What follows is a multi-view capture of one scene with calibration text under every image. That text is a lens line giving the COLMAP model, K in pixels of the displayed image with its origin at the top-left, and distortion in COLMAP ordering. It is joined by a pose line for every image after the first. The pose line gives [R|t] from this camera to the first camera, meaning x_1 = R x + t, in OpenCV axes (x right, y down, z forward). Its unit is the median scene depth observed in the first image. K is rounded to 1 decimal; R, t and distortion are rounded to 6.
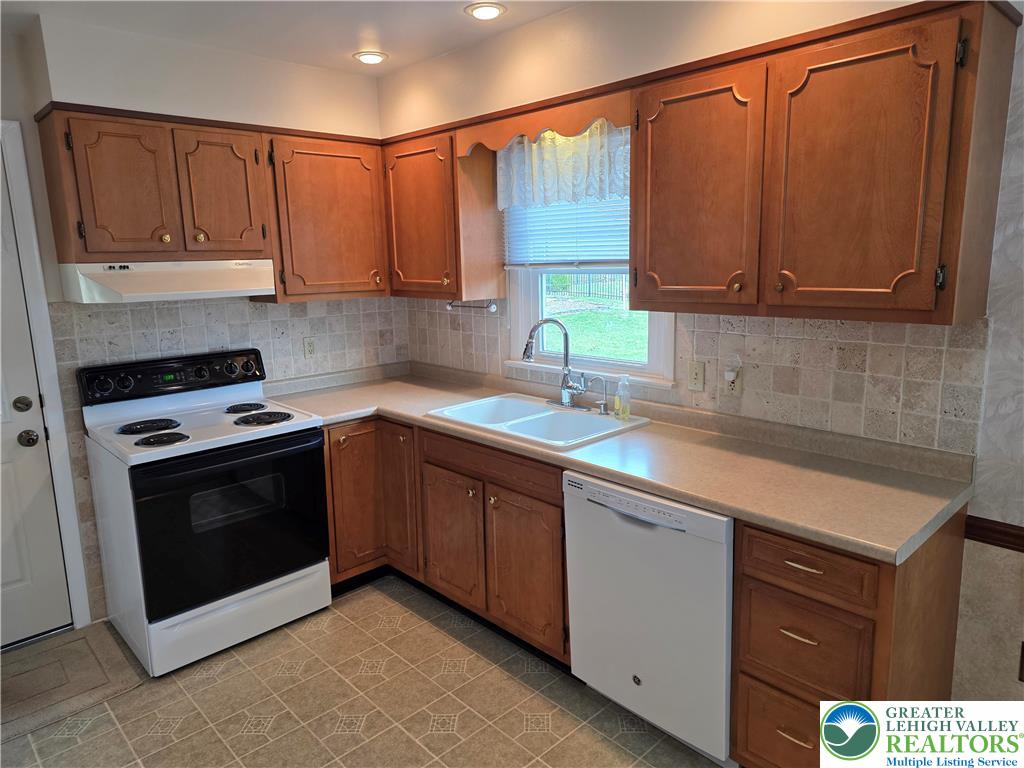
lens RADIAL K [[675.2, 0, 507.0], [0, 675.2, 374.0], [0, 0, 1]] dist [0.107918, -0.094877]
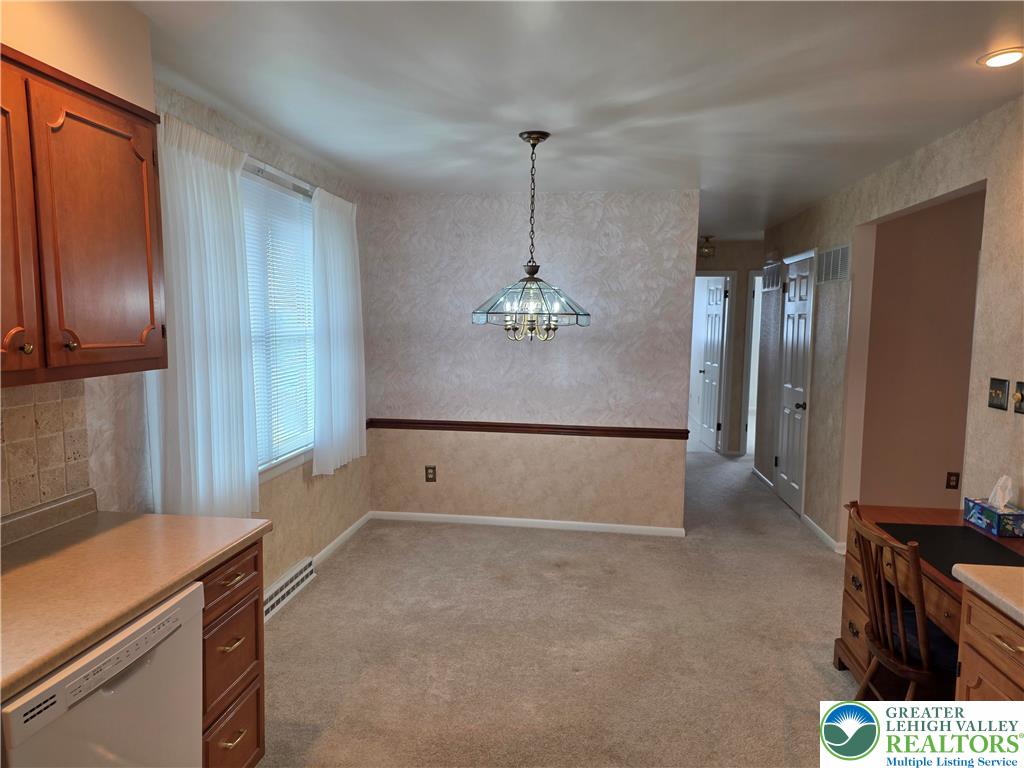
lens RADIAL K [[674.4, 0, 504.8], [0, 674.4, 390.7], [0, 0, 1]] dist [0.108193, -0.108108]
pose [[-0.622543, -0.063325, 0.780020, -0.448473], [0.146395, 0.969703, 0.195563, -0.114047], [-0.768771, 0.235938, -0.594411, 0.784918]]
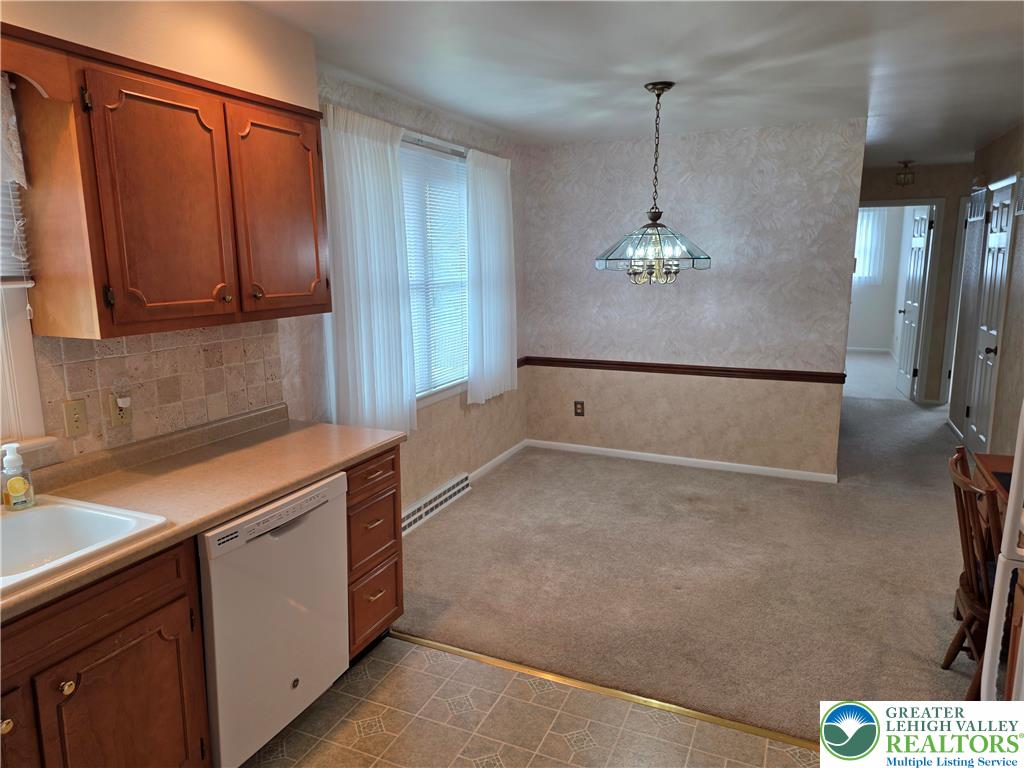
lens RADIAL K [[675.2, 0, 507.0], [0, 675.2, 374.0], [0, 0, 1]] dist [0.107918, -0.094877]
pose [[-0.375600, -0.127254, 0.918004, -0.625533], [0.186907, 0.959775, 0.209517, -0.115967], [-0.907739, 0.250276, -0.336707, 0.735337]]
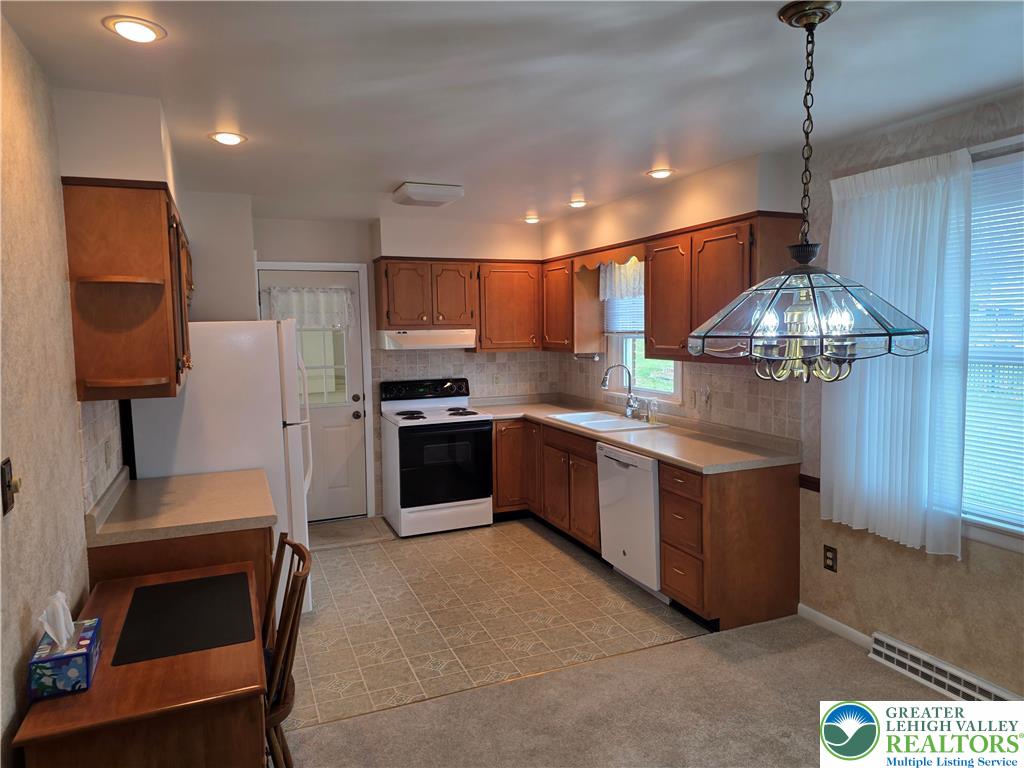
lens RADIAL K [[684.4, 0, 512.0], [0, 684.4, 384.0], [0, 0, 1]] dist [0.146876, -0.105007]
pose [[0.935477, 0.040554, -0.351054, 0.426201], [-0.069567, 0.995088, -0.070425, 0.108926], [0.346474, 0.090302, 0.933703, -0.710834]]
